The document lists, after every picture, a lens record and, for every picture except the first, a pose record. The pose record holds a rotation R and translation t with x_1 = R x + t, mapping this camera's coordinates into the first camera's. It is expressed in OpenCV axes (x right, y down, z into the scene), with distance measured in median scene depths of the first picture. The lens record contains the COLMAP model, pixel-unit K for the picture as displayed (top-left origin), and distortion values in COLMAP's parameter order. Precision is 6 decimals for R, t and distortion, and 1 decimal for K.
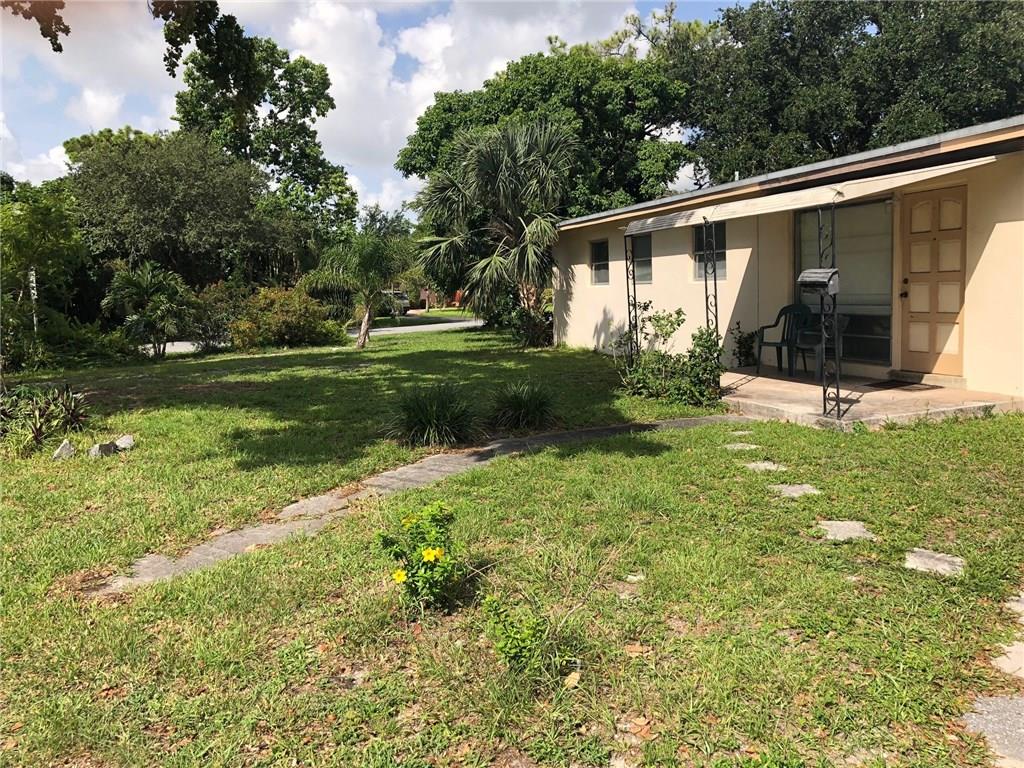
lens RADIAL K [[852.6, 0, 512.0], [0, 852.6, 384.0], [0, 0, 1]] dist [0.085942, -0.003898]
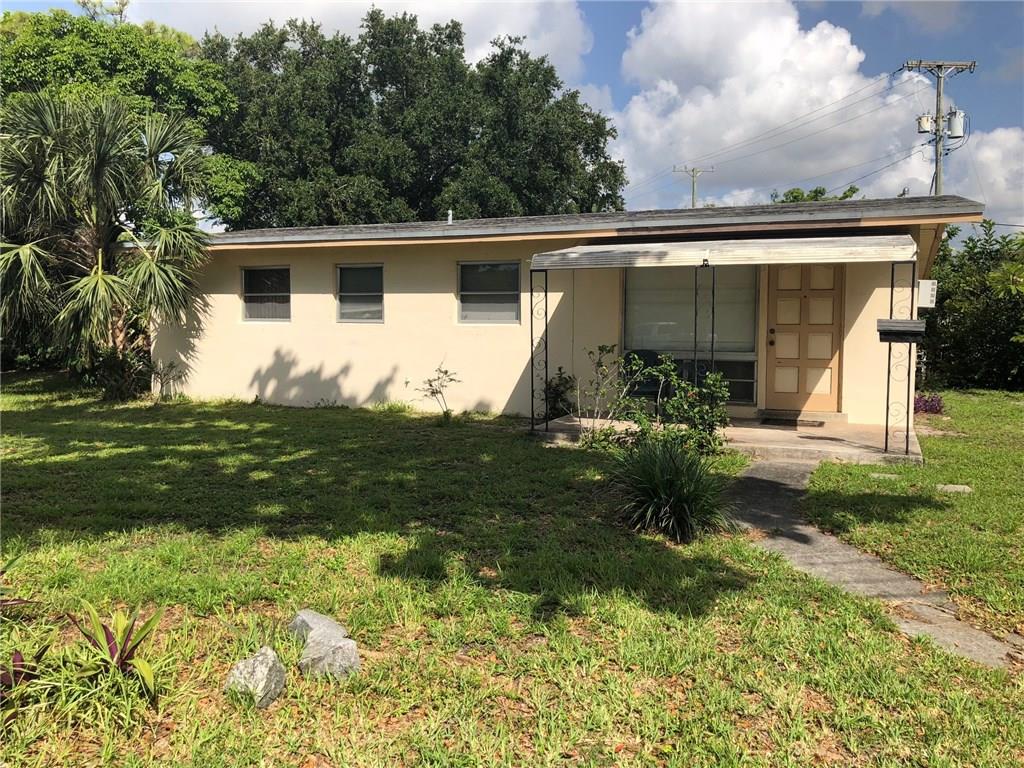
lens RADIAL K [[849.8, 0, 512.0], [0, 849.8, 384.0], [0, 0, 1]] dist [0.055395, -0.017131]
pose [[0.681076, -0.018746, 0.731973, -0.544236], [0.054743, 0.998178, -0.025373, -0.035403], [-0.730164, 0.057351, 0.680861, 0.437704]]
